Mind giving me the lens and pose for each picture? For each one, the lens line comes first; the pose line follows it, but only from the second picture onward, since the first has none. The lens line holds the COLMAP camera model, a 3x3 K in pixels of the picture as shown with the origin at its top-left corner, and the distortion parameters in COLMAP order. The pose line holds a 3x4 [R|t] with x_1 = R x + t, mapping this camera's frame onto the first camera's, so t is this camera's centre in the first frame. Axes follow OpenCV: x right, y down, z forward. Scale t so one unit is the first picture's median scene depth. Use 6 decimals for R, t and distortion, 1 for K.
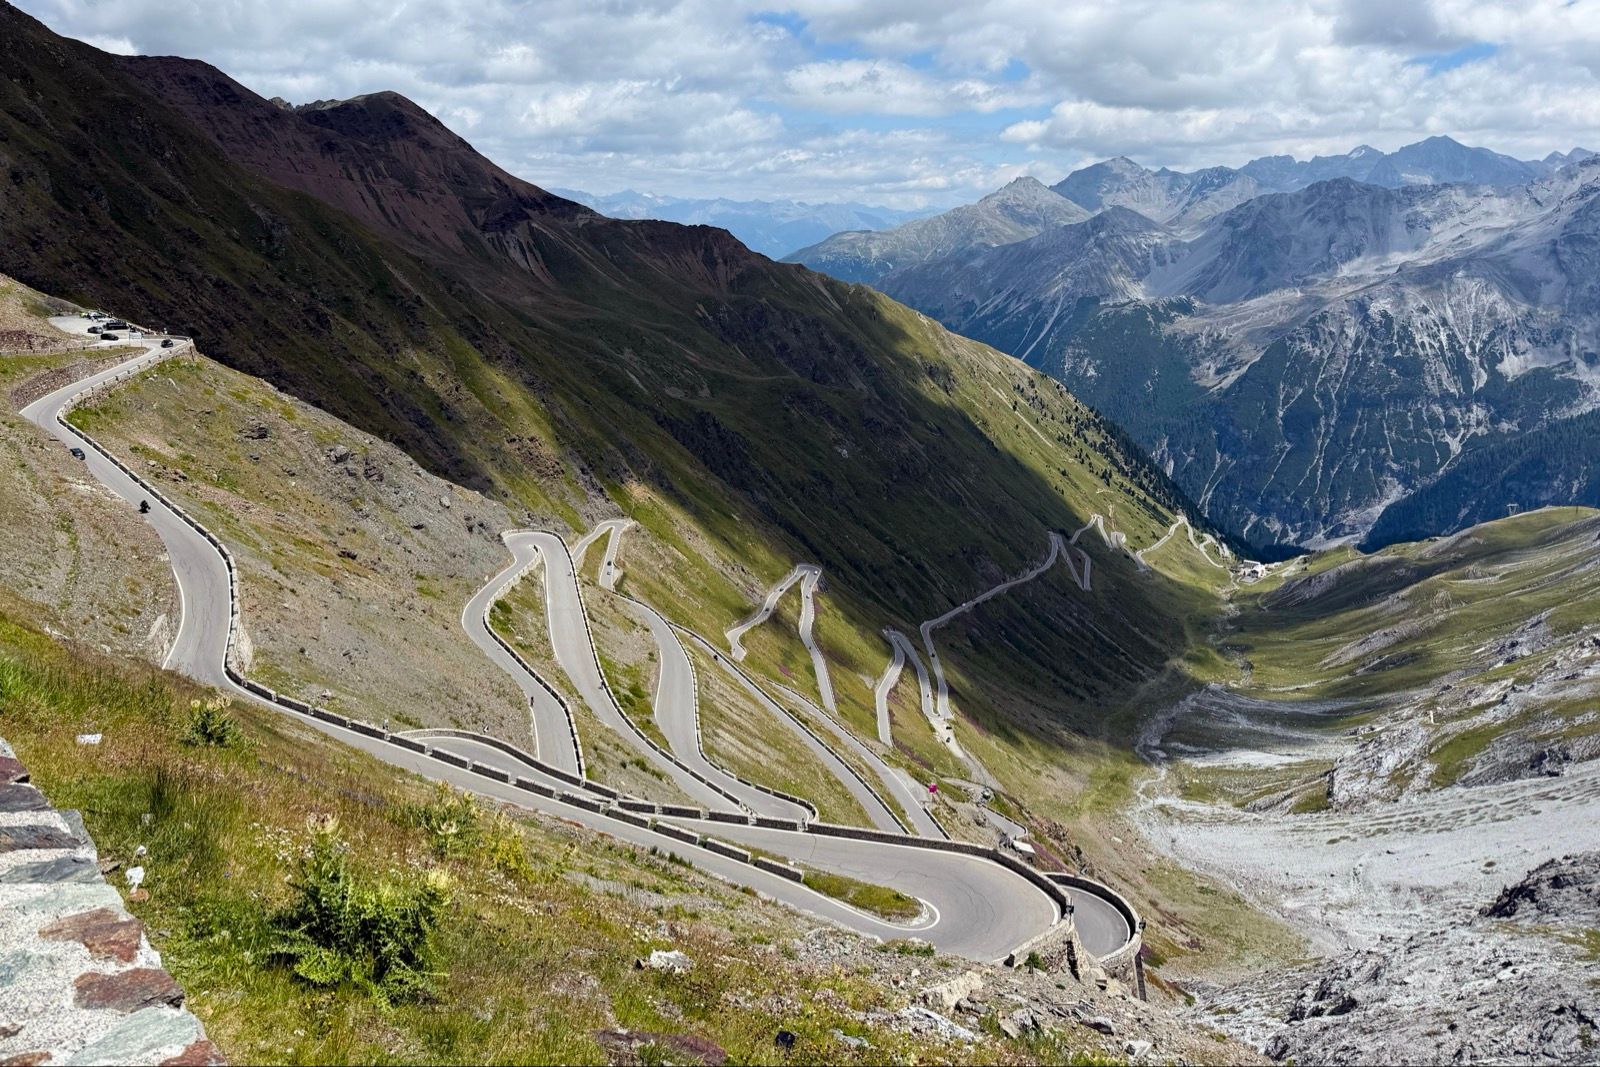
lens RADIAL K [[1527.7, 0, 801.6], [0, 1527.7, 532.8], [0, 0, 1]] dist [-0.006355, 0.000000]
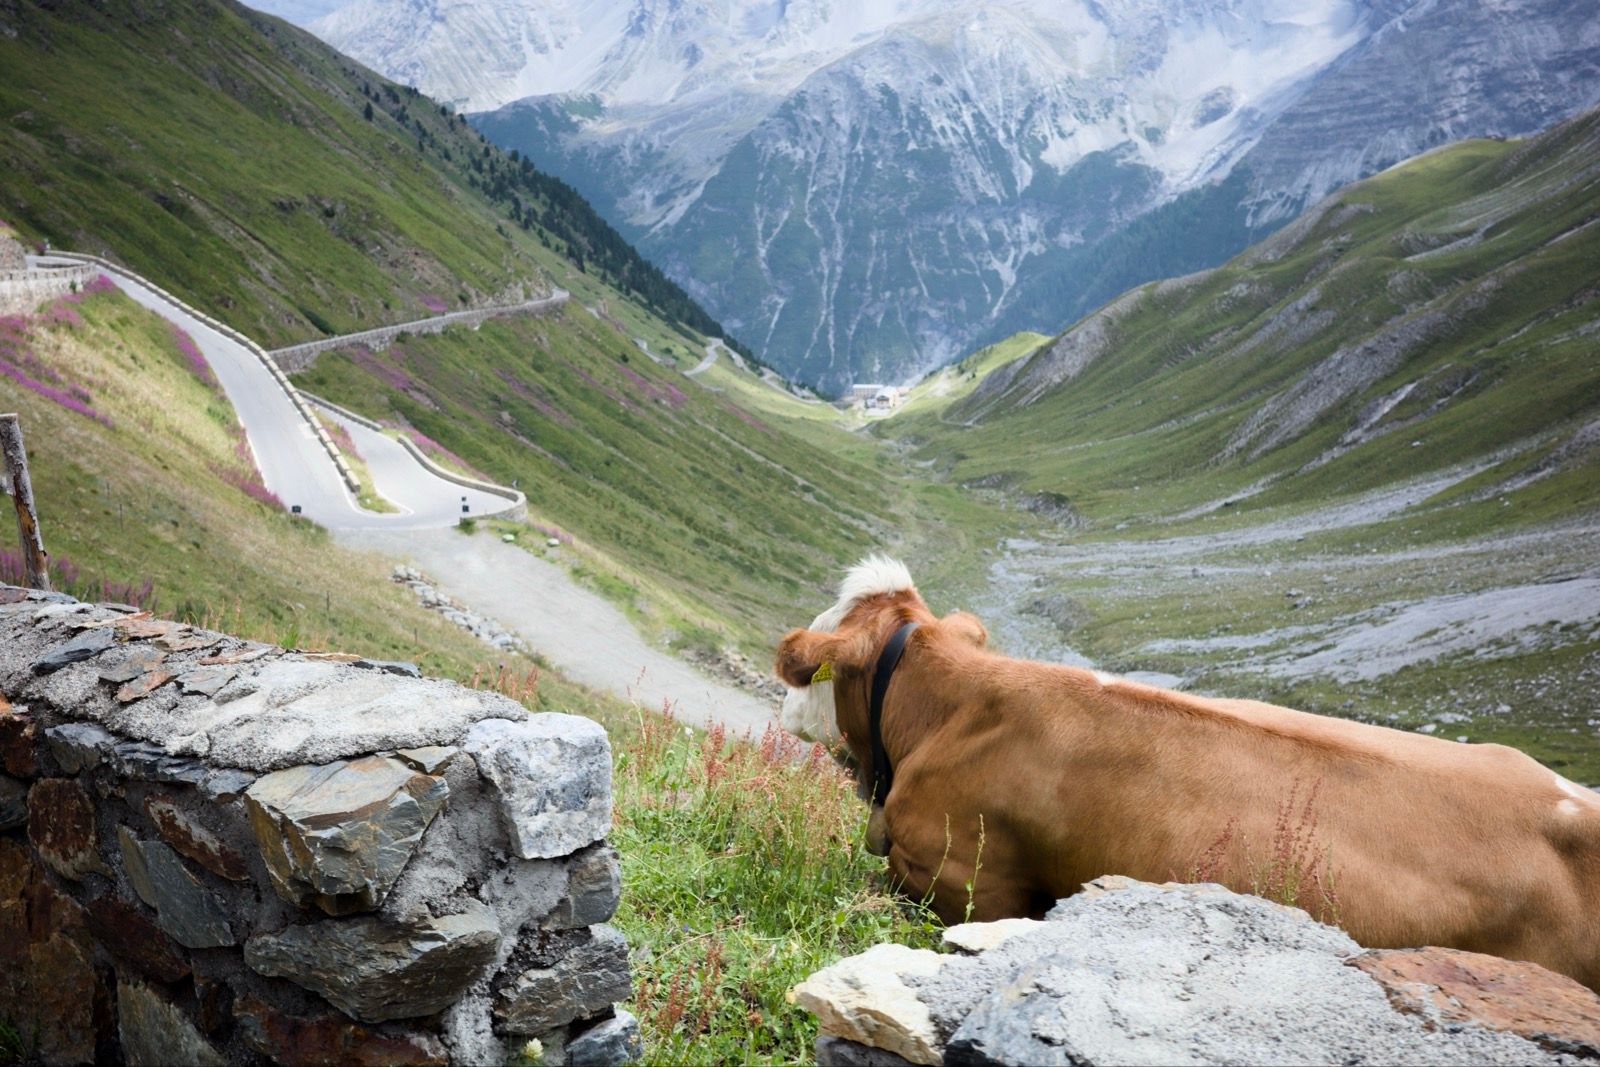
lens RADIAL K [[1527.7, 0, 802.6], [0, 1527.7, 537.5], [0, 0, 1]] dist [-0.006355, 0.000000]
pose [[0.890370, -0.135101, 0.434729, 0.030604], [0.163777, 0.986071, -0.028989, 0.065210], [-0.424757, 0.097009, 0.900095, 0.430557]]
